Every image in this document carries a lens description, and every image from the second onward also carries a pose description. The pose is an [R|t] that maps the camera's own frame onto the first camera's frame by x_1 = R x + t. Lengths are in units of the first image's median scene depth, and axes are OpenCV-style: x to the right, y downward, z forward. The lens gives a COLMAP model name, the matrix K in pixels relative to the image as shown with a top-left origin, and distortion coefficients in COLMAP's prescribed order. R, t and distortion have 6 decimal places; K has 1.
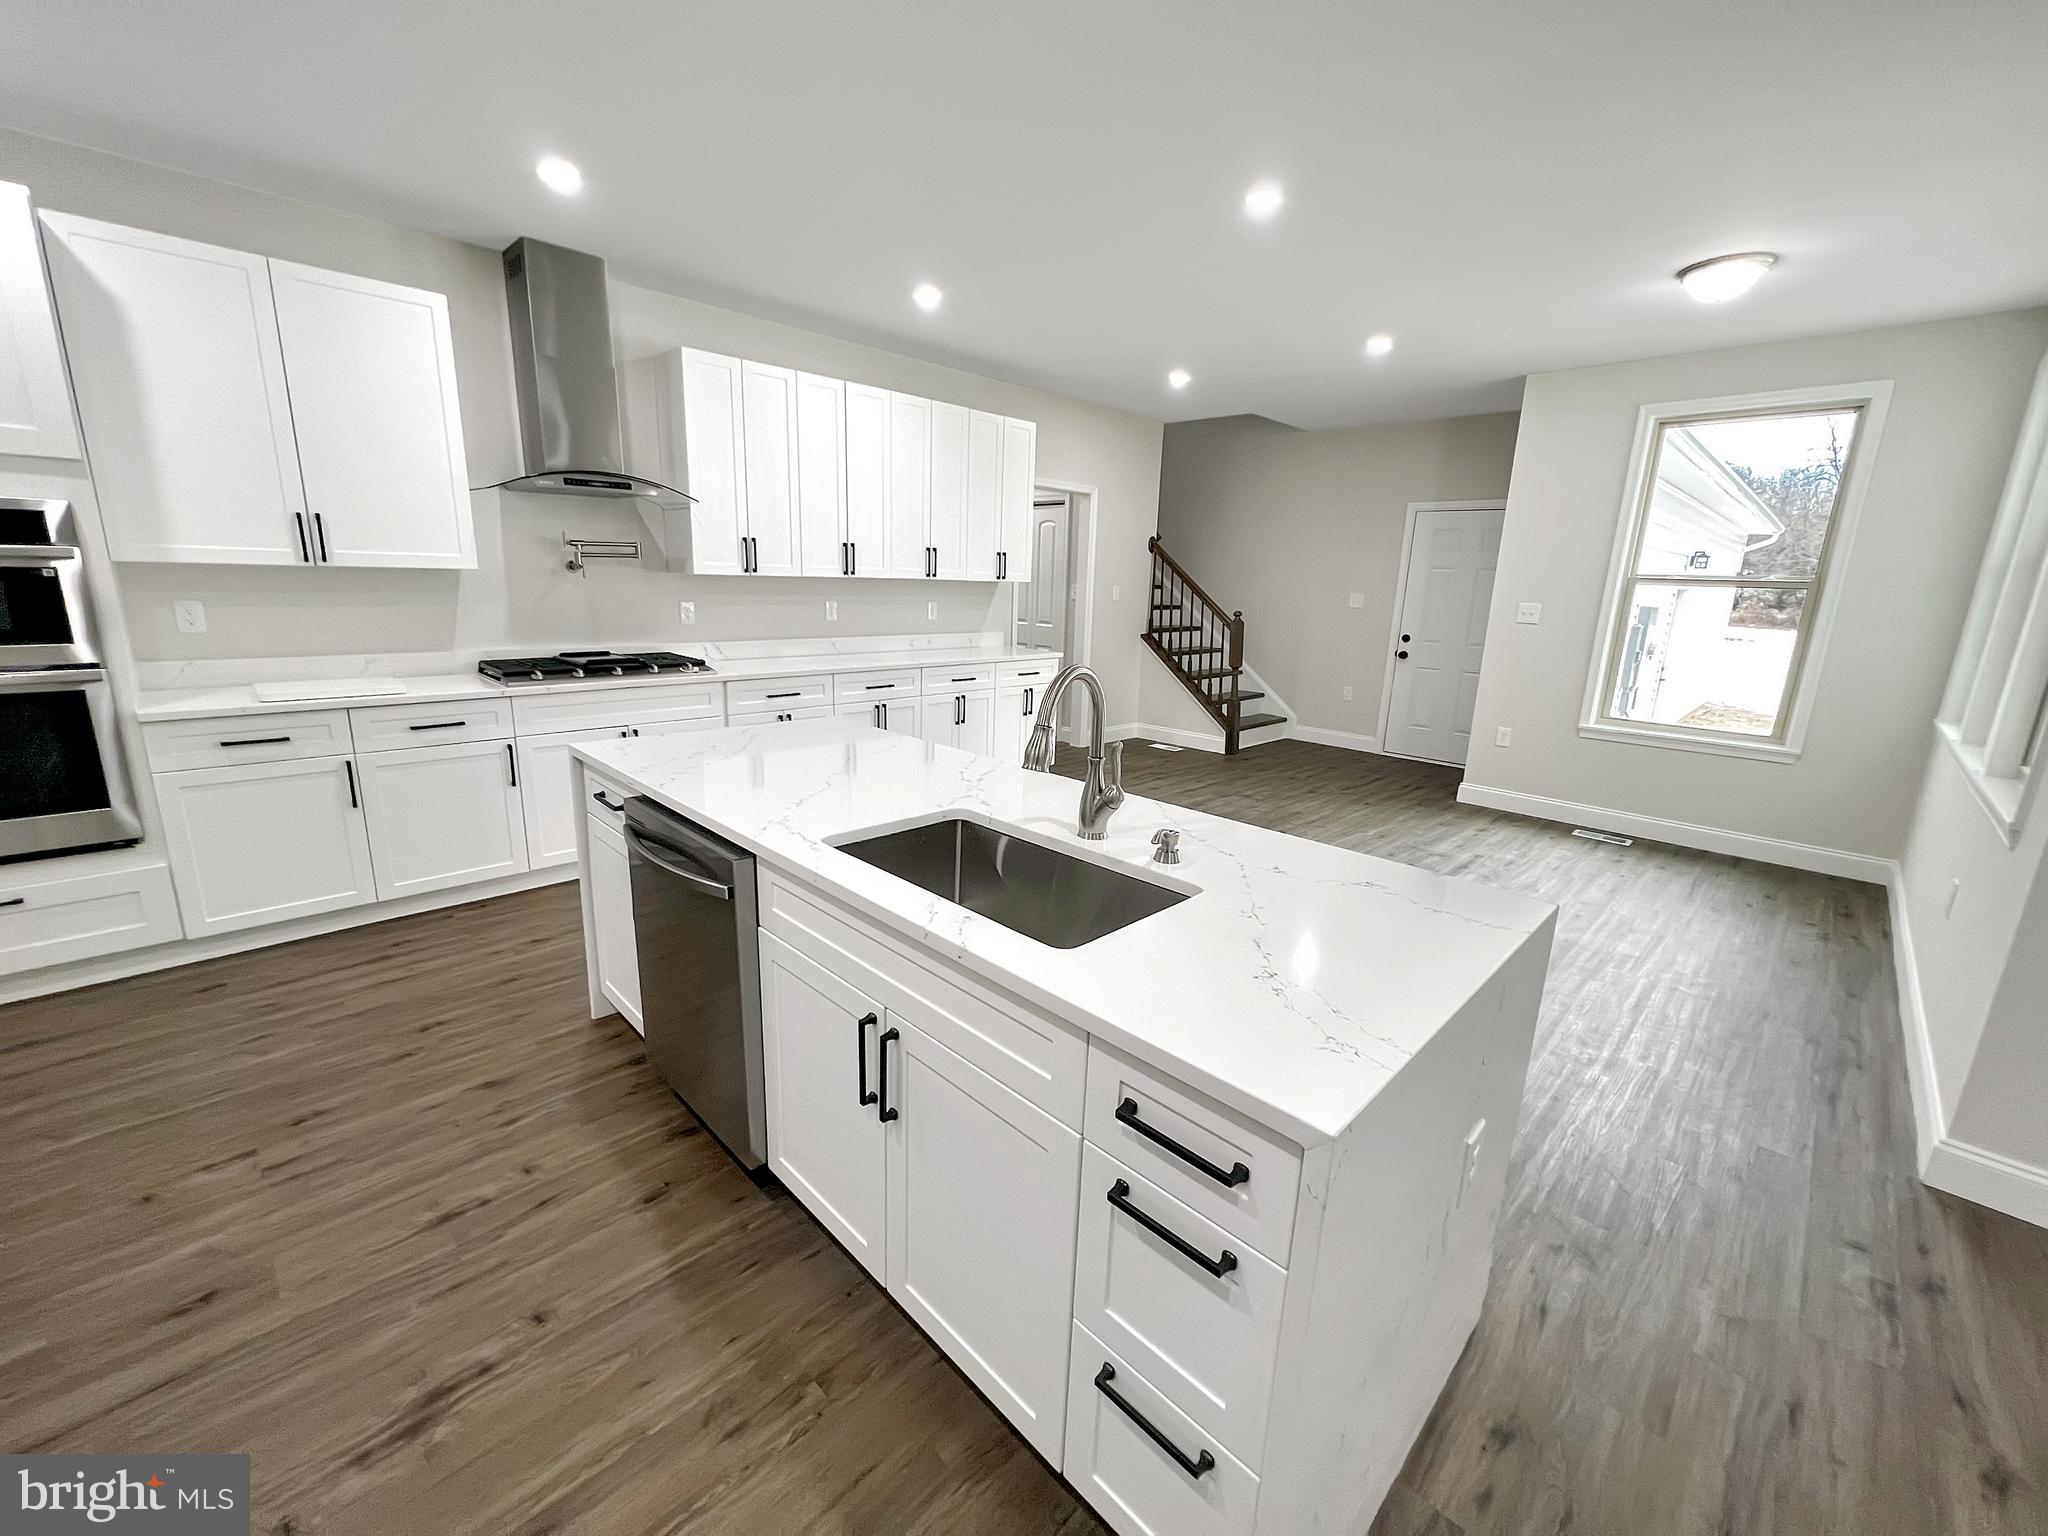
lens RADIAL K [[816.8, 0, 1020.4], [0, 816.8, 767.7], [0, 0, 1]] dist [0.000438, 0.000279]
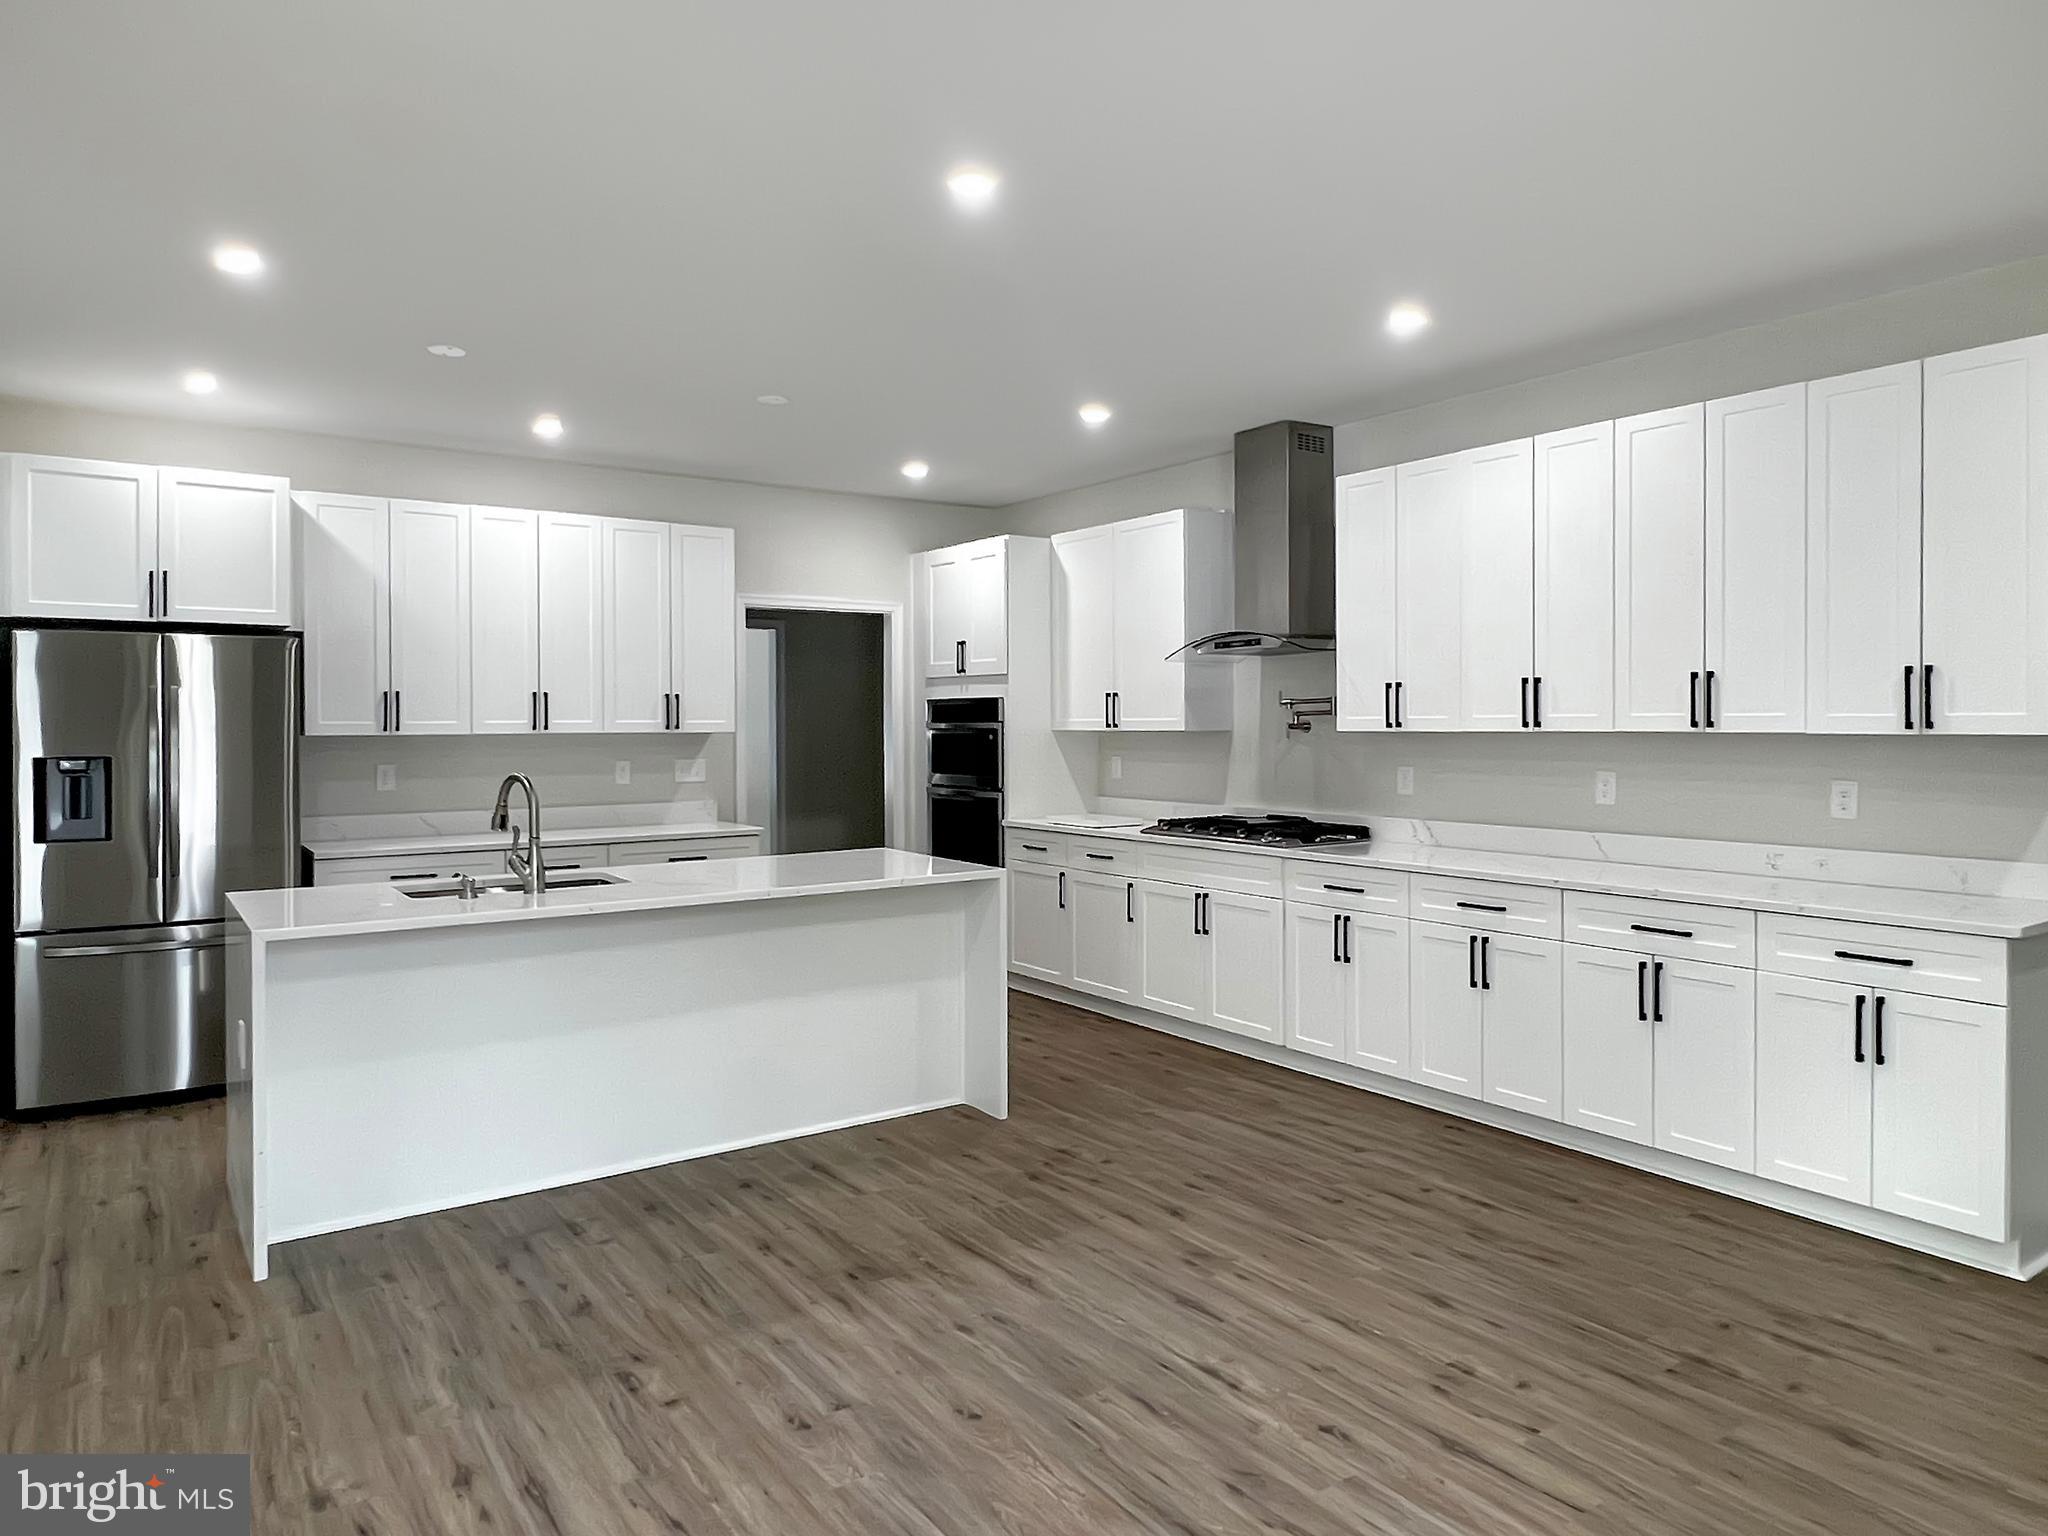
lens RADIAL K [[1296.5, 0, 1012.2], [0, 1296.5, 728.7], [0, 0, 1]] dist [-0.000512, -0.001255]
pose [[-0.172237, -0.026334, -0.984703, 0.864917], [-0.229521, 0.973201, 0.014119, -0.167551], [0.957943, 0.228442, -0.173666, 0.835801]]
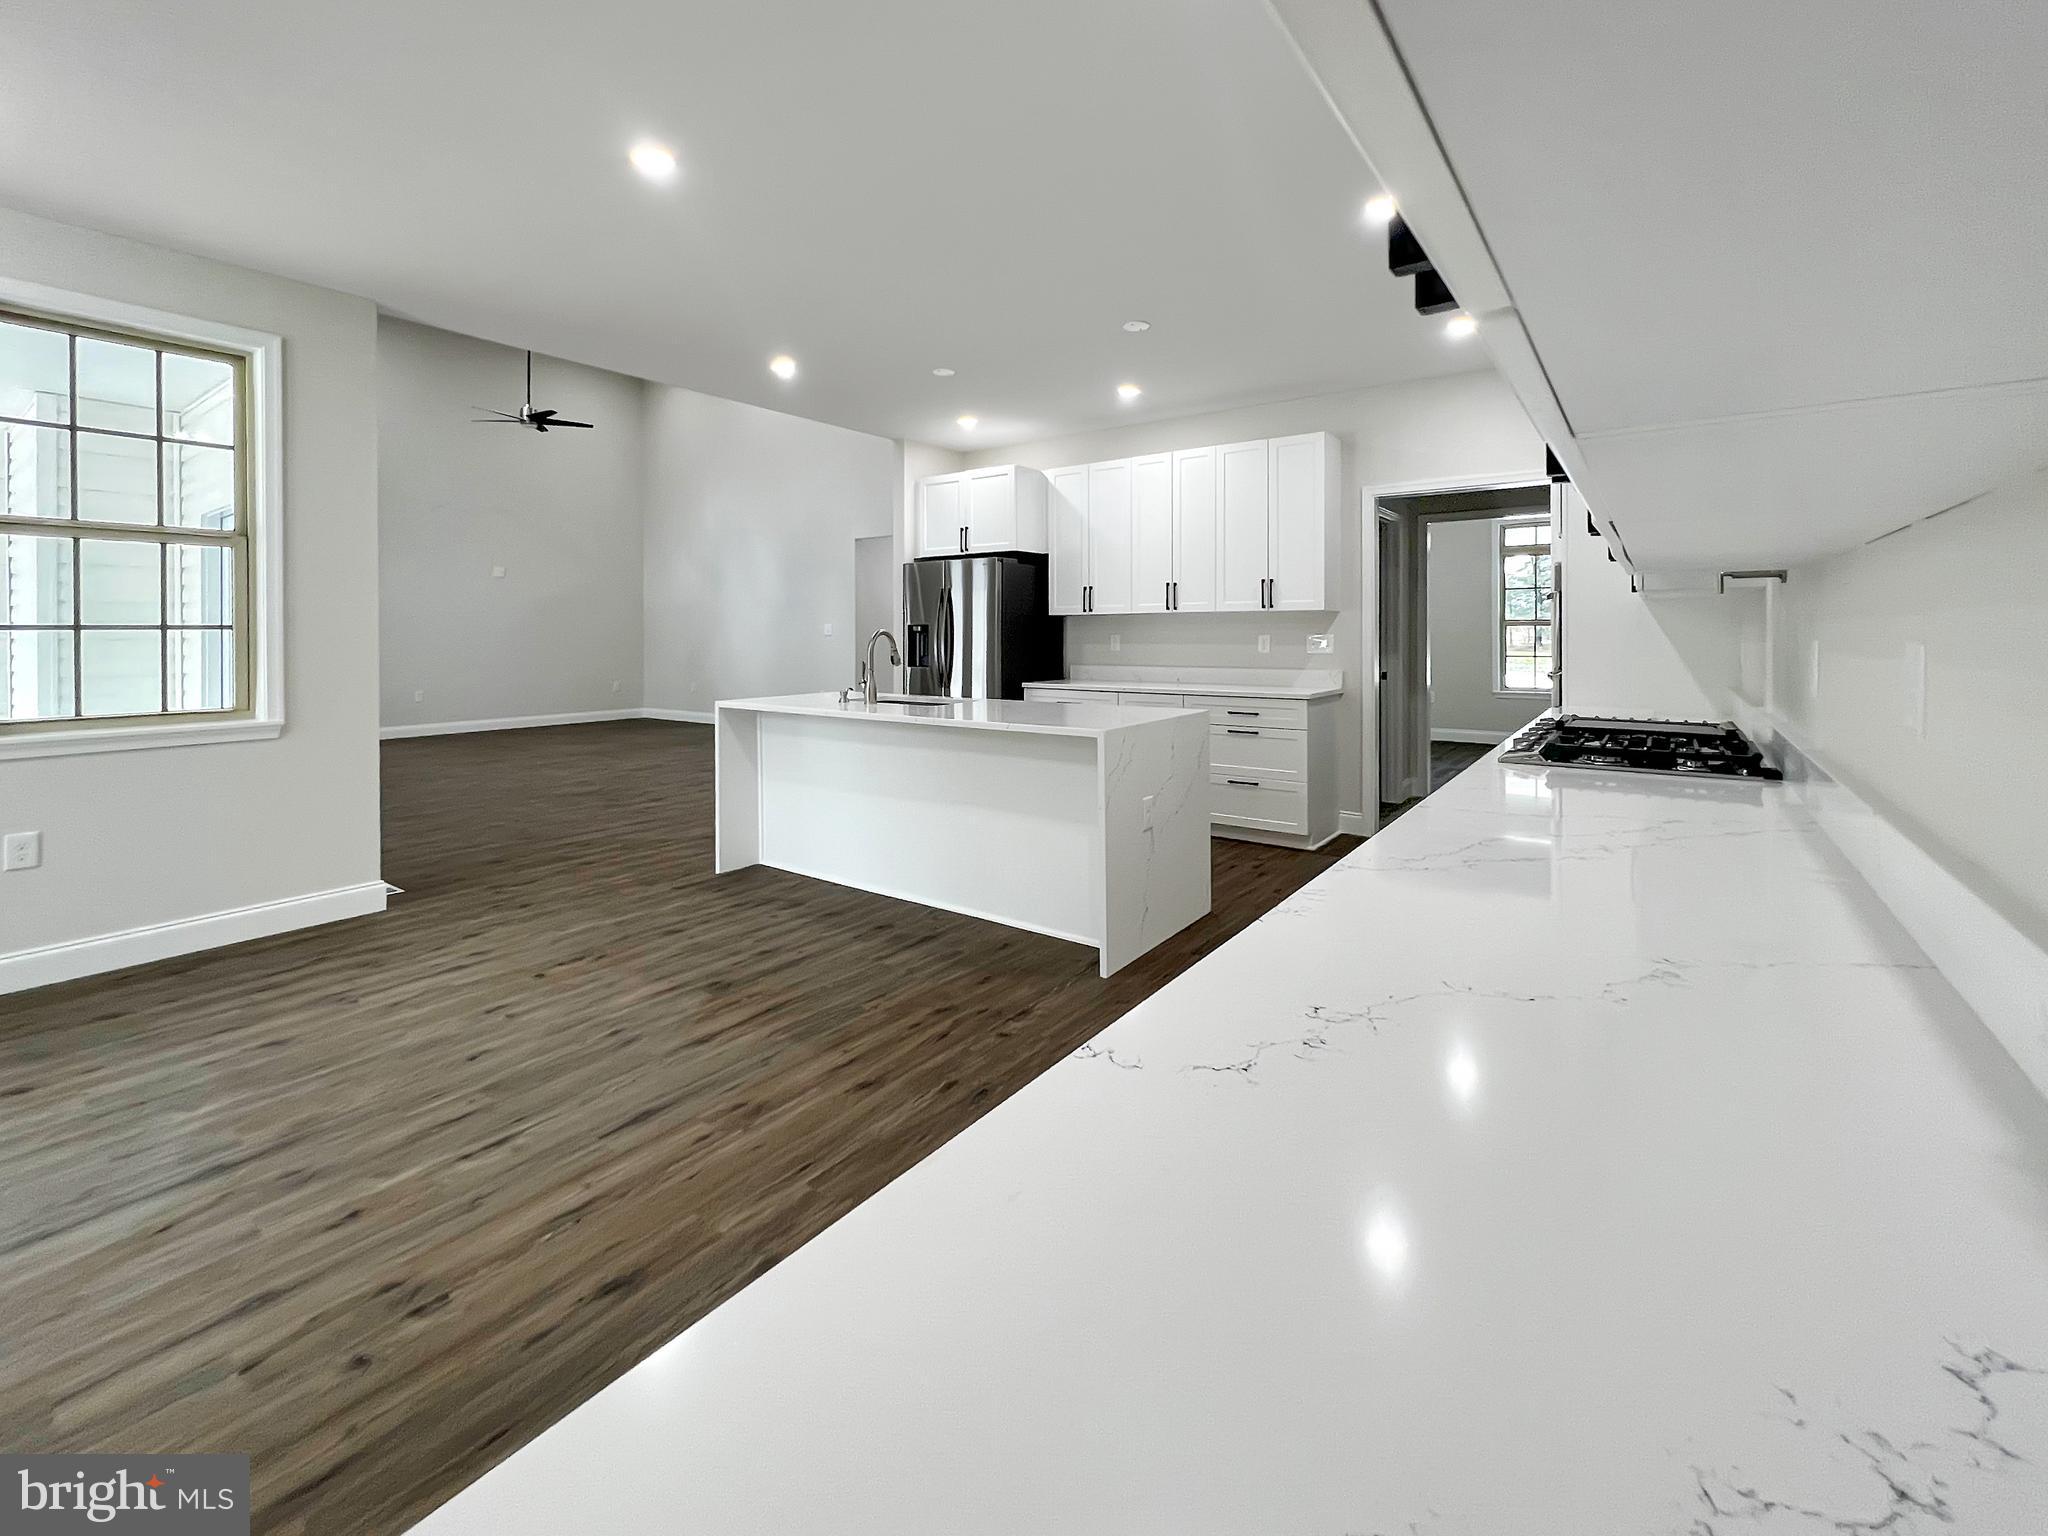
lens RADIAL K [[868.9, 0, 1014.3], [0, 868.9, 639.5], [0, 0, 1]] dist [0.000303, 0.000205]
pose [[-0.988319, -0.027247, -0.149944, 0.022288], [-0.061803, 0.971009, 0.230916, -0.269498], [0.139305, 0.237486, -0.961350, 1.318591]]
